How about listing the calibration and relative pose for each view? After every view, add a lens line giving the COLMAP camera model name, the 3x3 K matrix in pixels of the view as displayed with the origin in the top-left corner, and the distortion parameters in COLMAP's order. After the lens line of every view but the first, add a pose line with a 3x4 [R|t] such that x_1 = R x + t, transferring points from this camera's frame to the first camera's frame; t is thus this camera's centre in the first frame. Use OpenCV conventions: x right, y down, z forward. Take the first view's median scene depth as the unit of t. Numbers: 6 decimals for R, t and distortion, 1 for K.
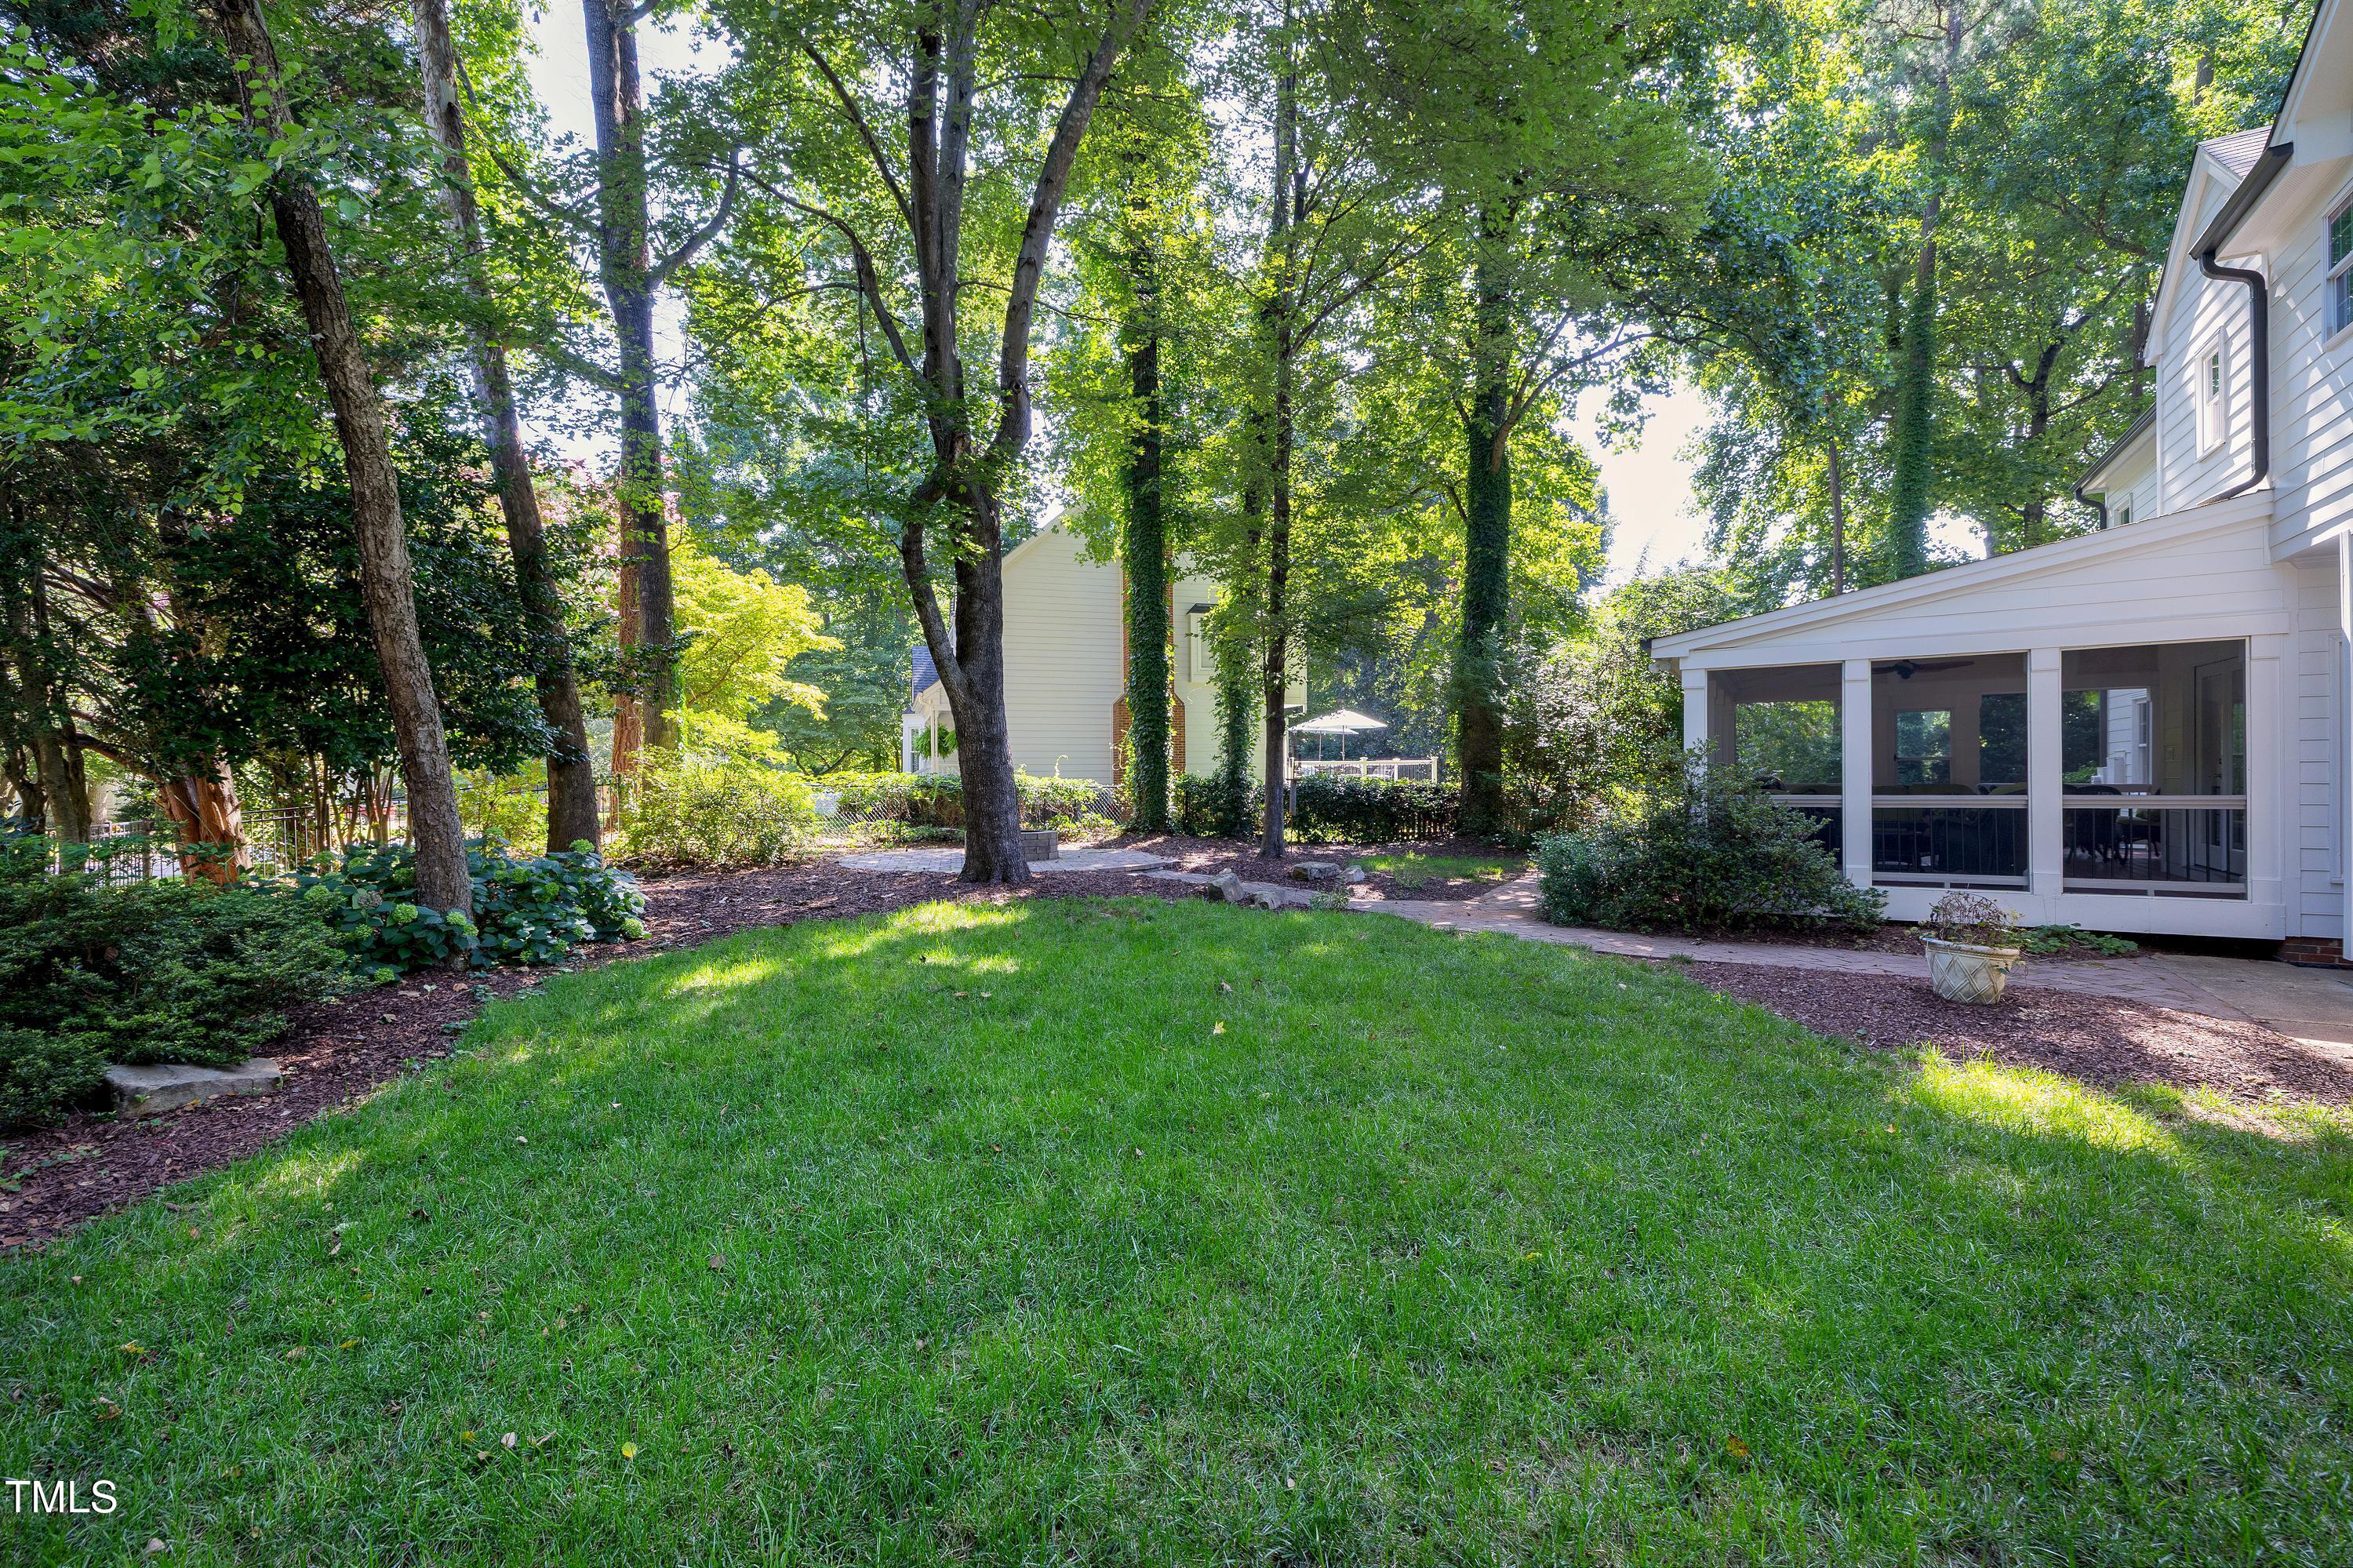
lens RADIAL K [[1009.8, 0, 1176.5], [0, 1009.8, 784.0], [0, 0, 1]] dist [-0.000980, -0.000119]
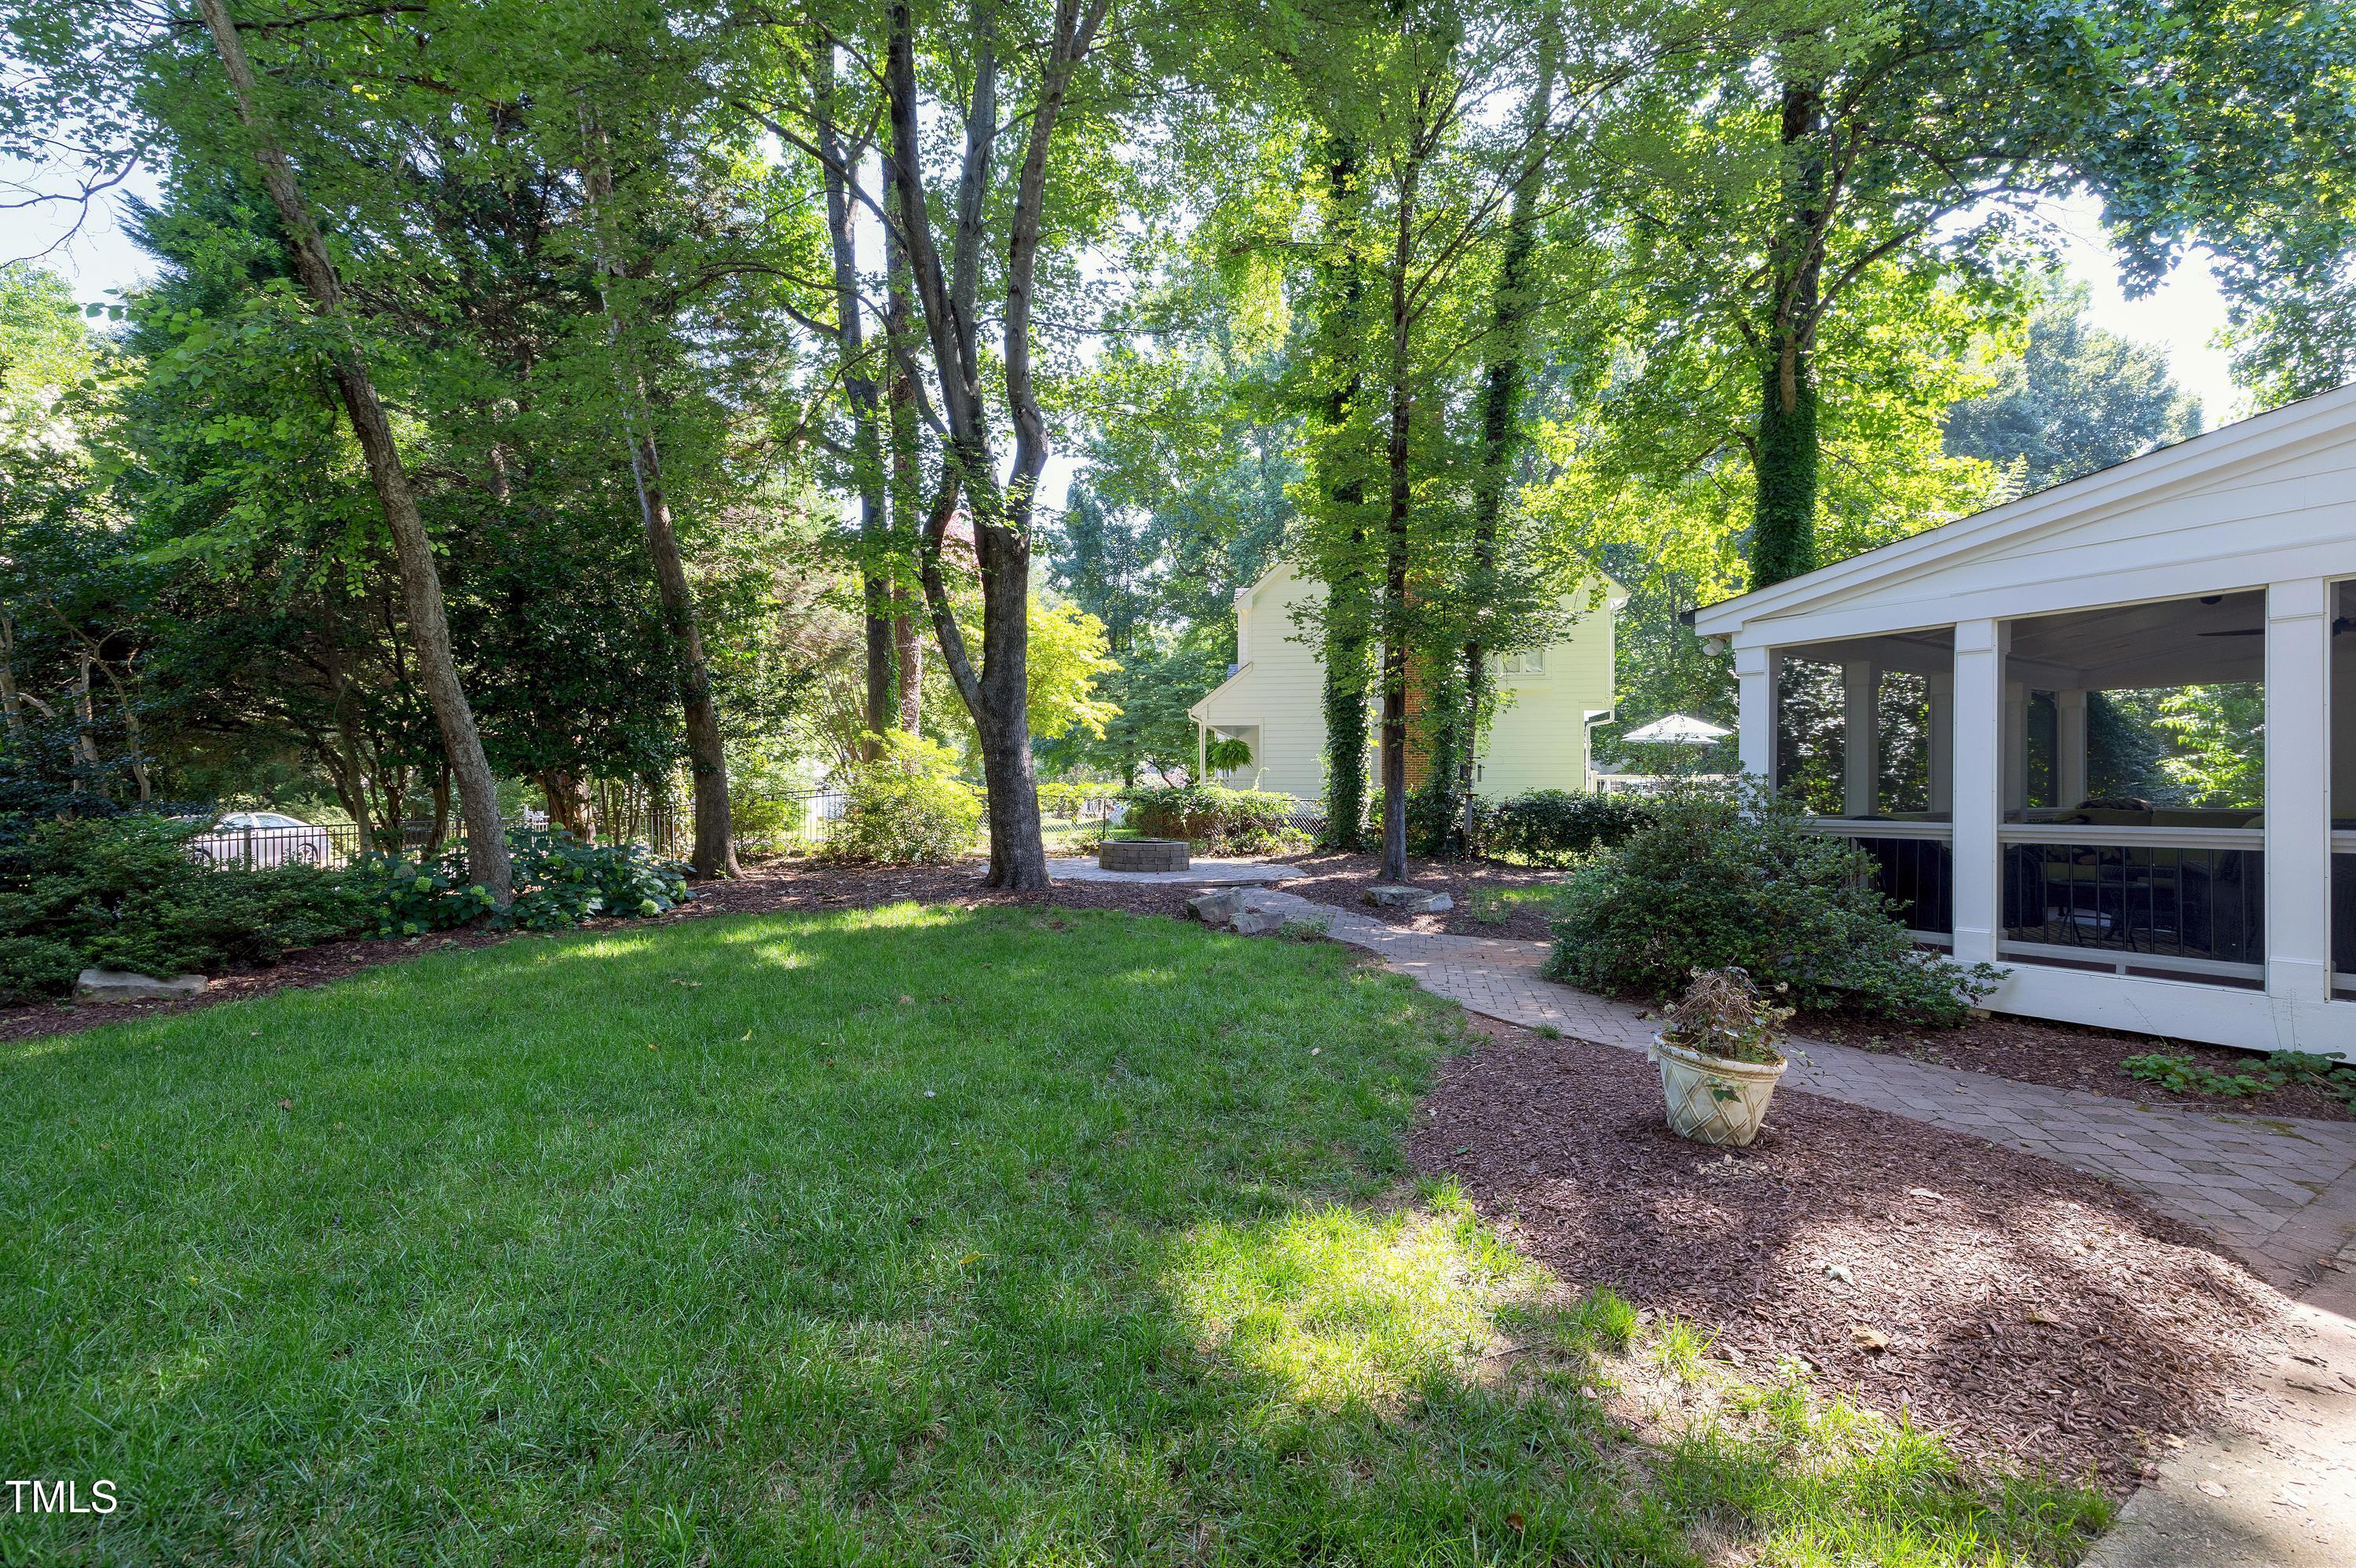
lens RADIAL K [[996.8, 0, 1178.0], [0, 996.8, 784.0], [0, 0, 1]] dist [0.000628, 0.000234]
pose [[0.896154, 0.005763, -0.443705, 0.494115], [-0.012321, 0.999853, -0.011900, -0.000338], [0.443572, 0.016131, 0.896094, 0.175256]]
